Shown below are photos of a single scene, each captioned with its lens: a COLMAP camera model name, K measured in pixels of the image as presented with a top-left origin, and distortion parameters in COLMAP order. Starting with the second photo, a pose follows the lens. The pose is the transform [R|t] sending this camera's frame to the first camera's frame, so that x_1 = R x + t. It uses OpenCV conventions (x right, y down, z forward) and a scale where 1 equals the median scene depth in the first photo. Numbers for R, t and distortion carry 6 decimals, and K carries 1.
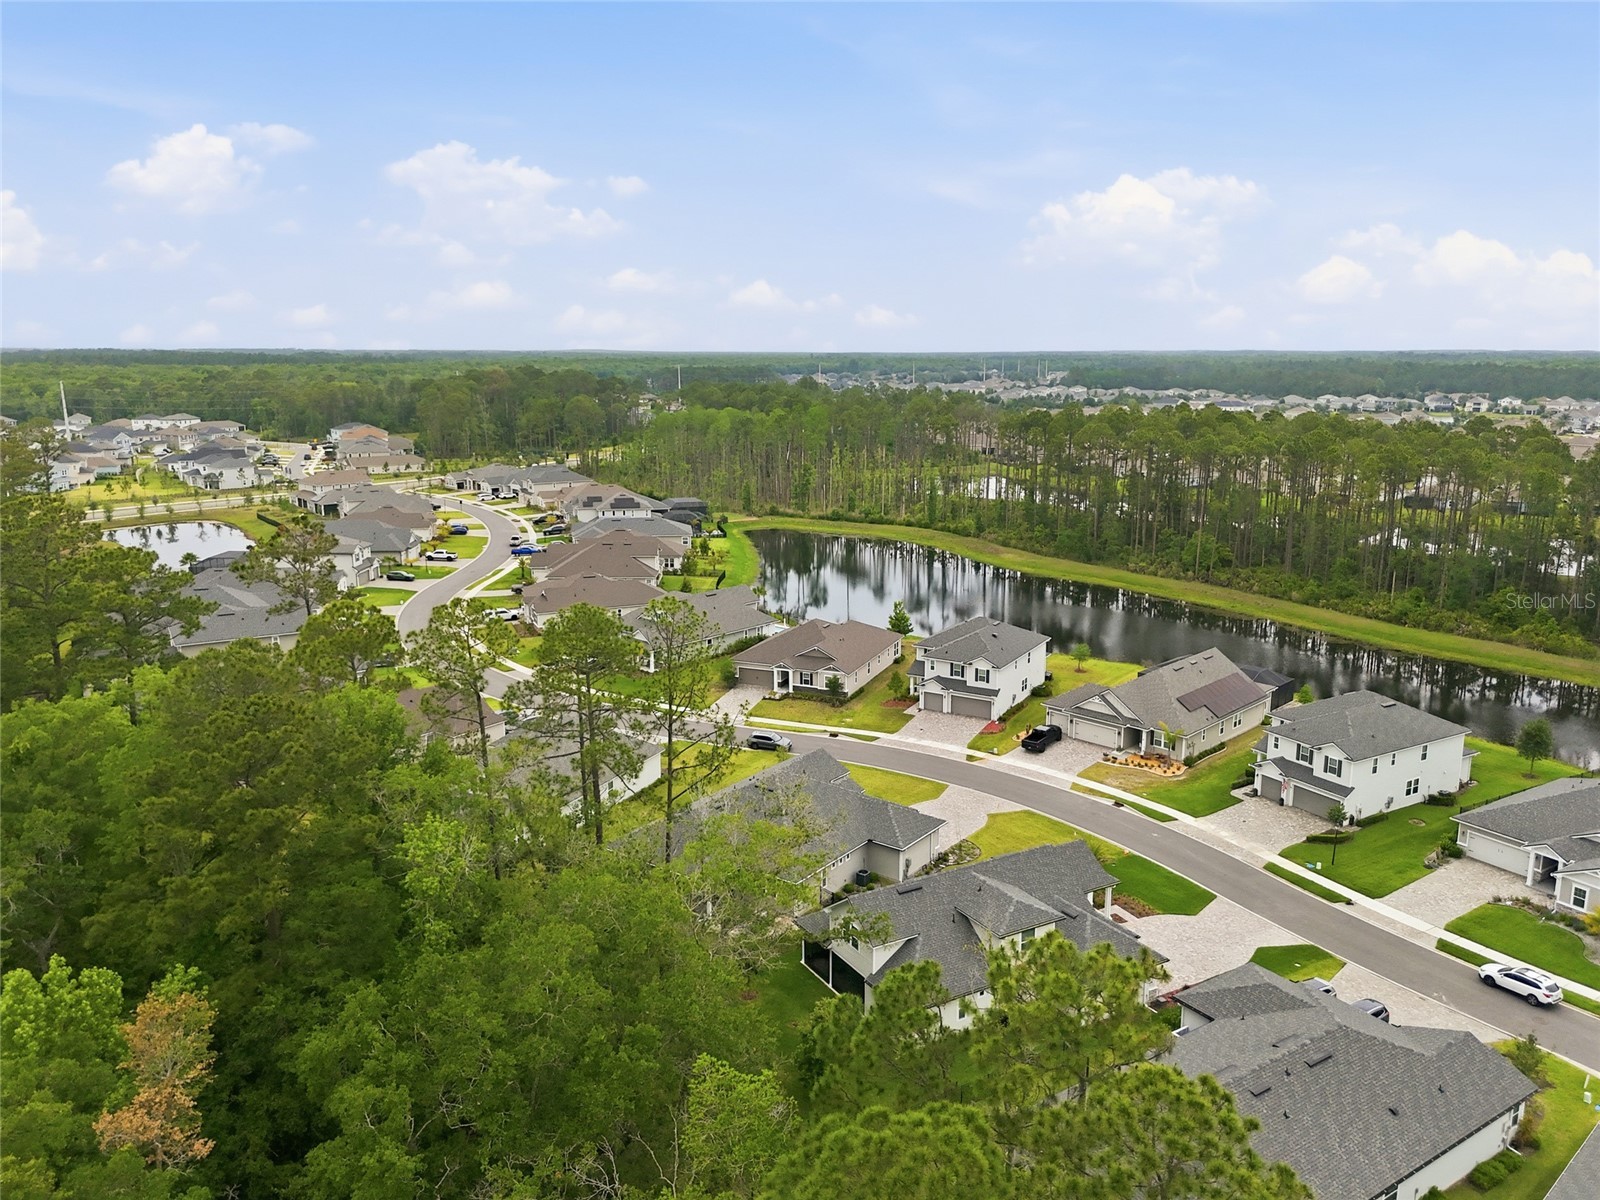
lens RADIAL K [[1188.9, 0, 797.4], [0, 1188.9, 606.3], [0, 0, 1]] dist [0.086693, -0.119430]
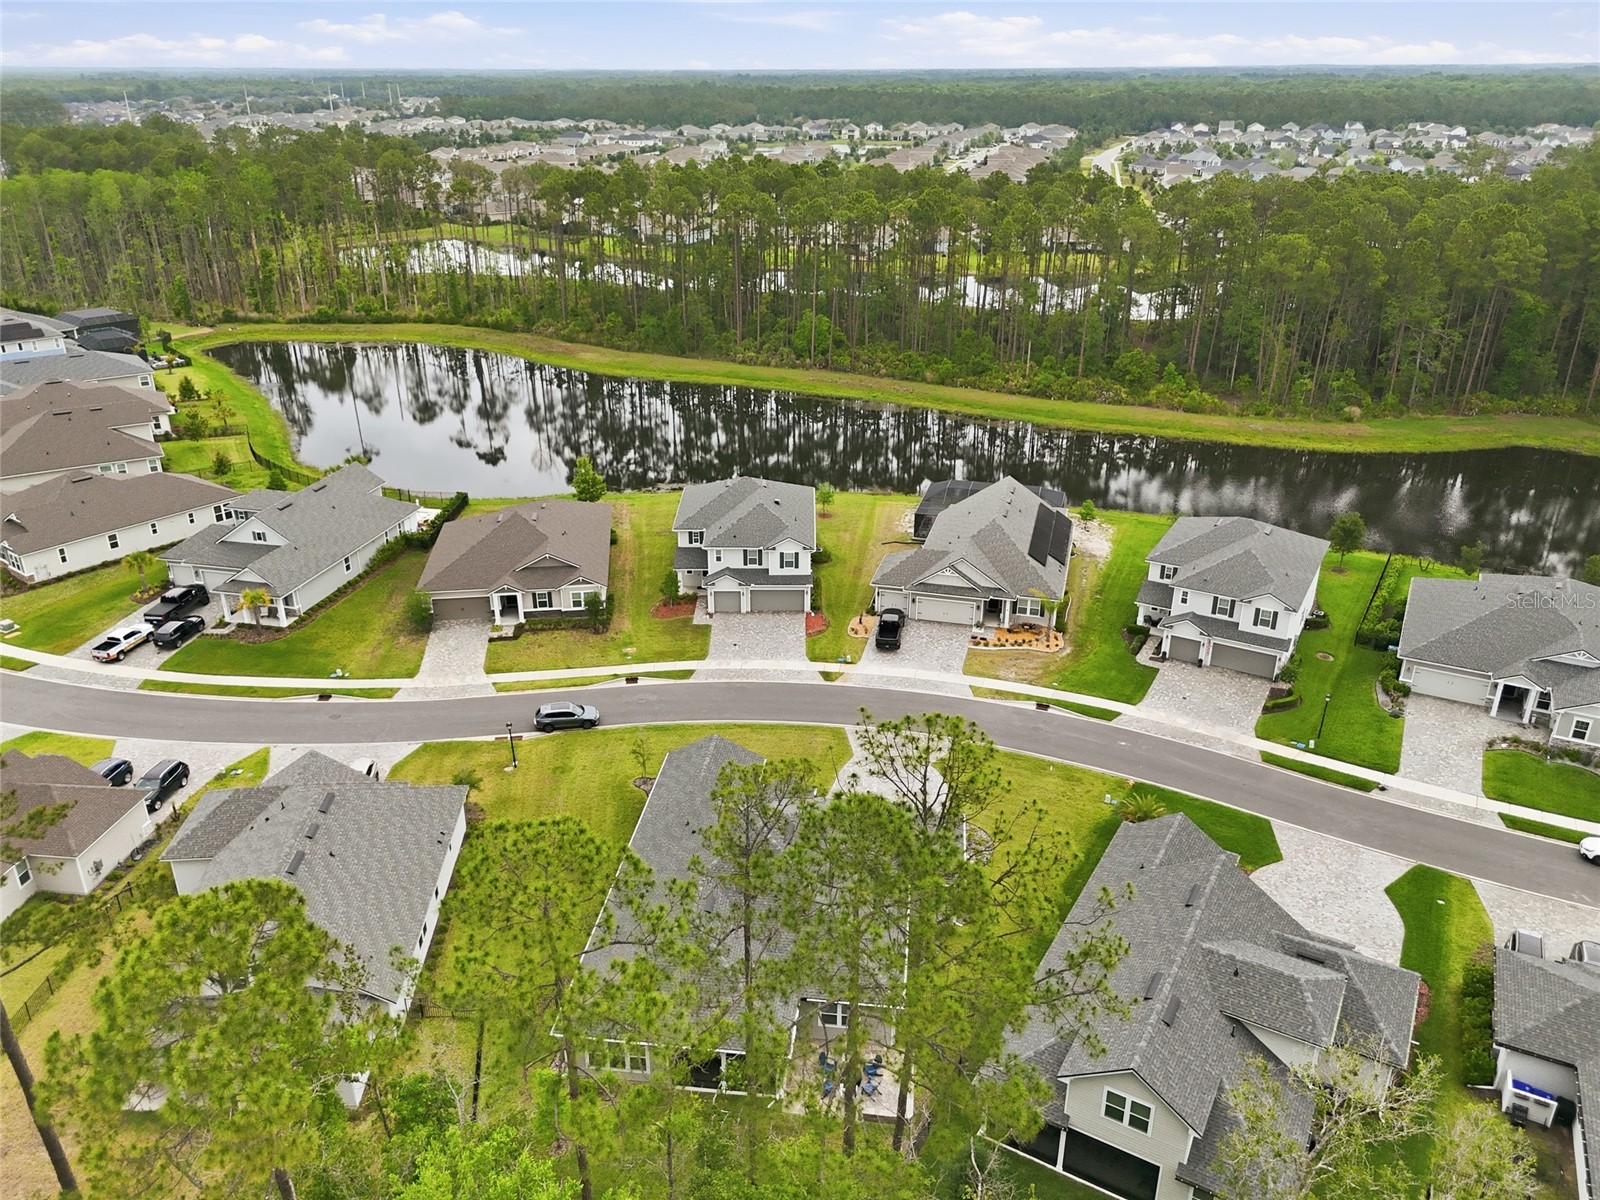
lens RADIAL K [[1188.9, 0, 797.4], [0, 1188.9, 606.3], [0, 0, 1]] dist [0.086693, -0.119430]
pose [[0.868906, -0.205683, 0.450218, -0.200115], [0.107957, 0.966427, 0.233162, -0.094849], [-0.483060, -0.153992, 0.861939, 0.318801]]
